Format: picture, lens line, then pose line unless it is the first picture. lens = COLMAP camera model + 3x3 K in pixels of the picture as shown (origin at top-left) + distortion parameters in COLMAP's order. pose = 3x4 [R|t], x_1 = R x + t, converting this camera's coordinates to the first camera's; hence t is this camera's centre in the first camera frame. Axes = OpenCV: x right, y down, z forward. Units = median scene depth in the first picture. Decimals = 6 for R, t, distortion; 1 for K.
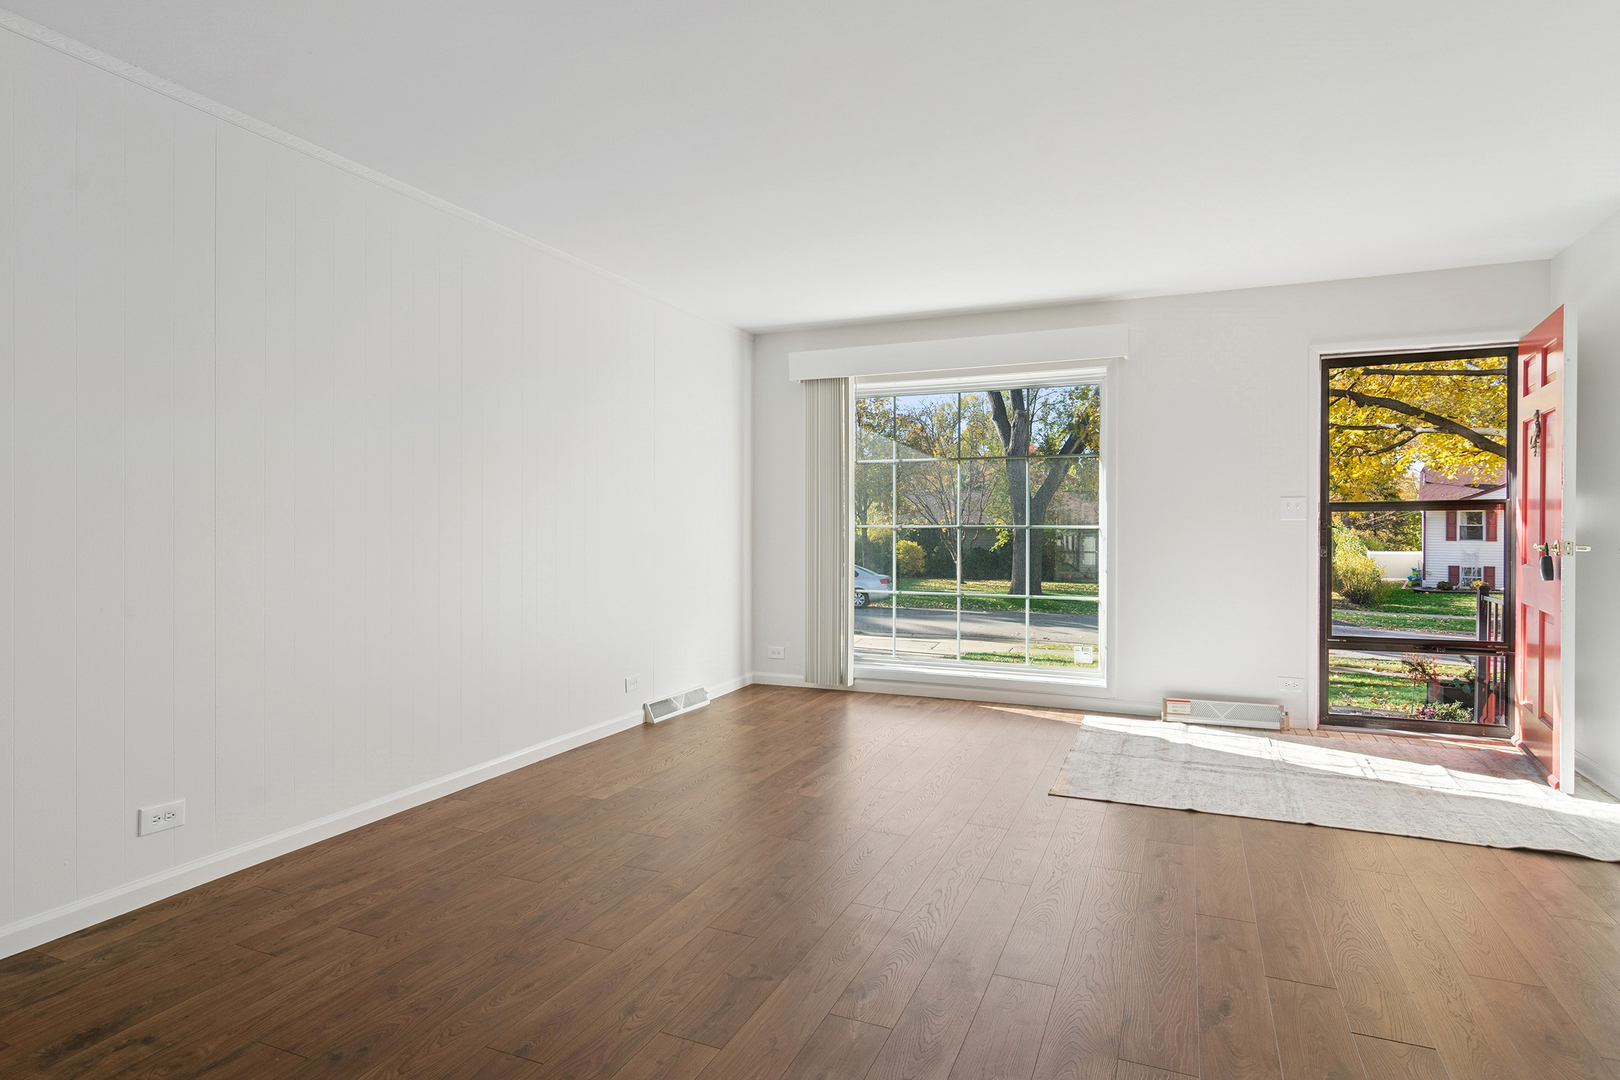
lens RADIAL K [[874.5, 0, 859.9], [0, 874.5, 523.4], [0, 0, 1]] dist [0.000722, 0.000589]
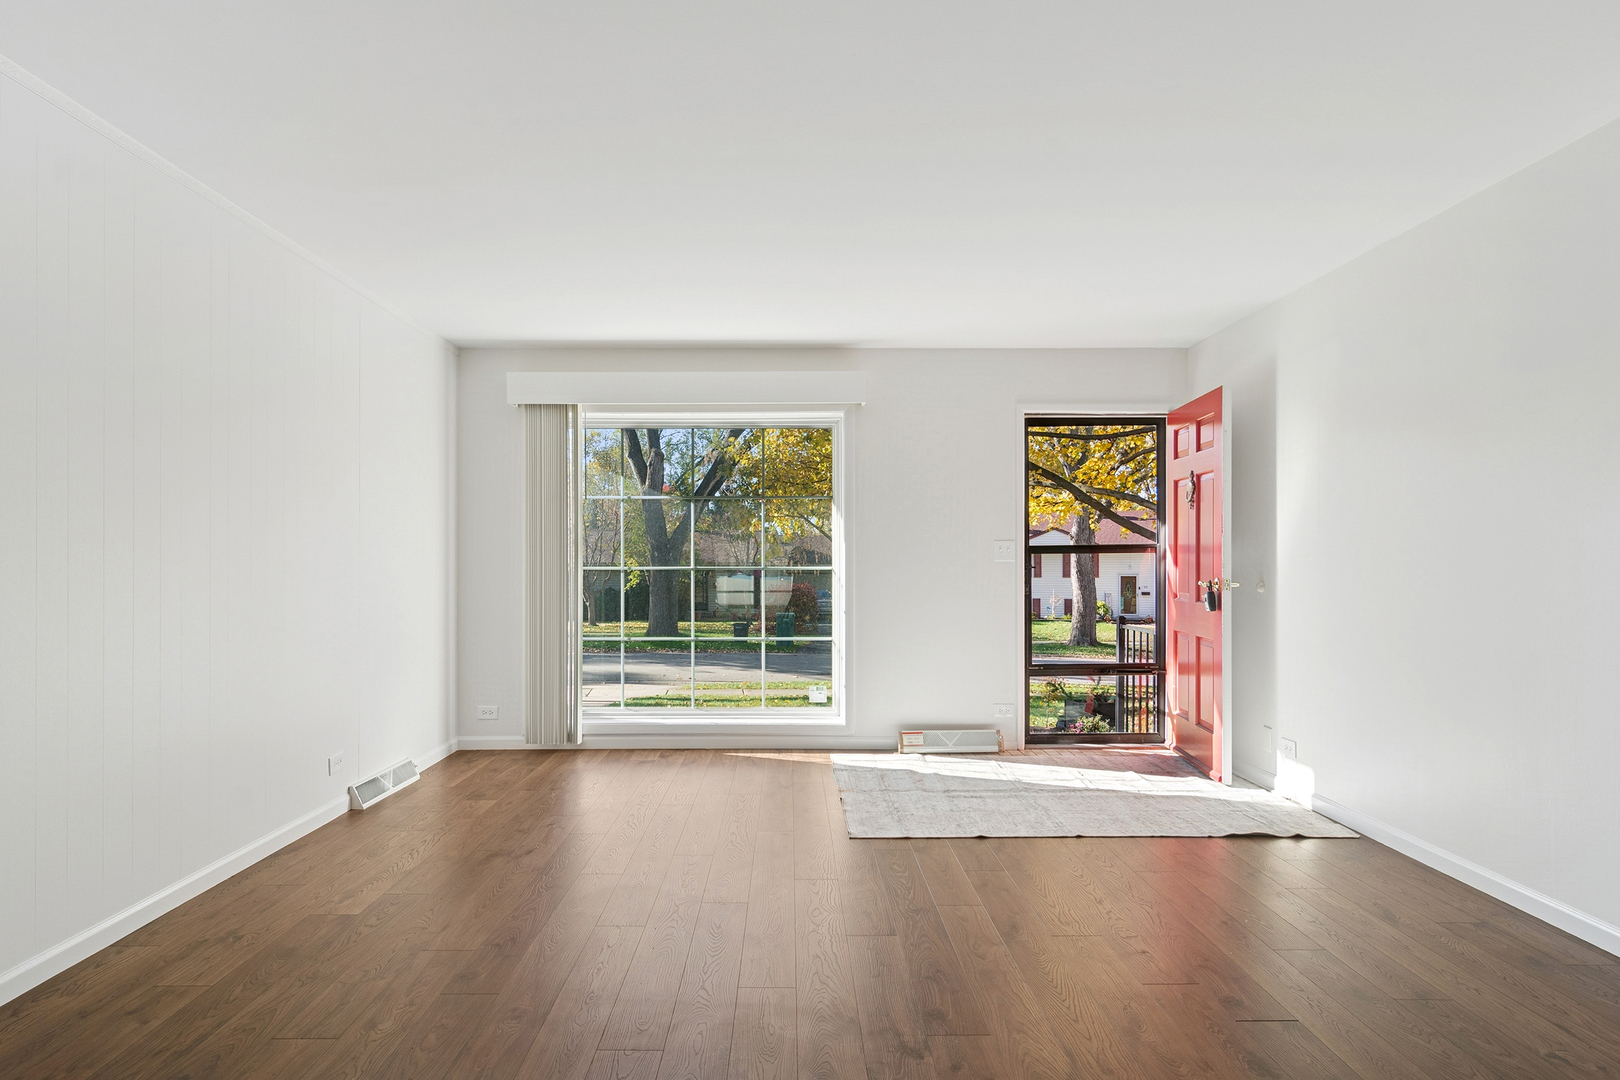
lens RADIAL K [[874.5, 0, 808.3], [0, 874.5, 556.3], [0, 0, 1]] dist [0.000722, 0.000589]
pose [[0.920964, 0.001762, 0.389643, -0.160429], [0.001166, 0.999973, -0.007278, -0.002393], [-0.389646, 0.007157, 0.920937, 0.074830]]
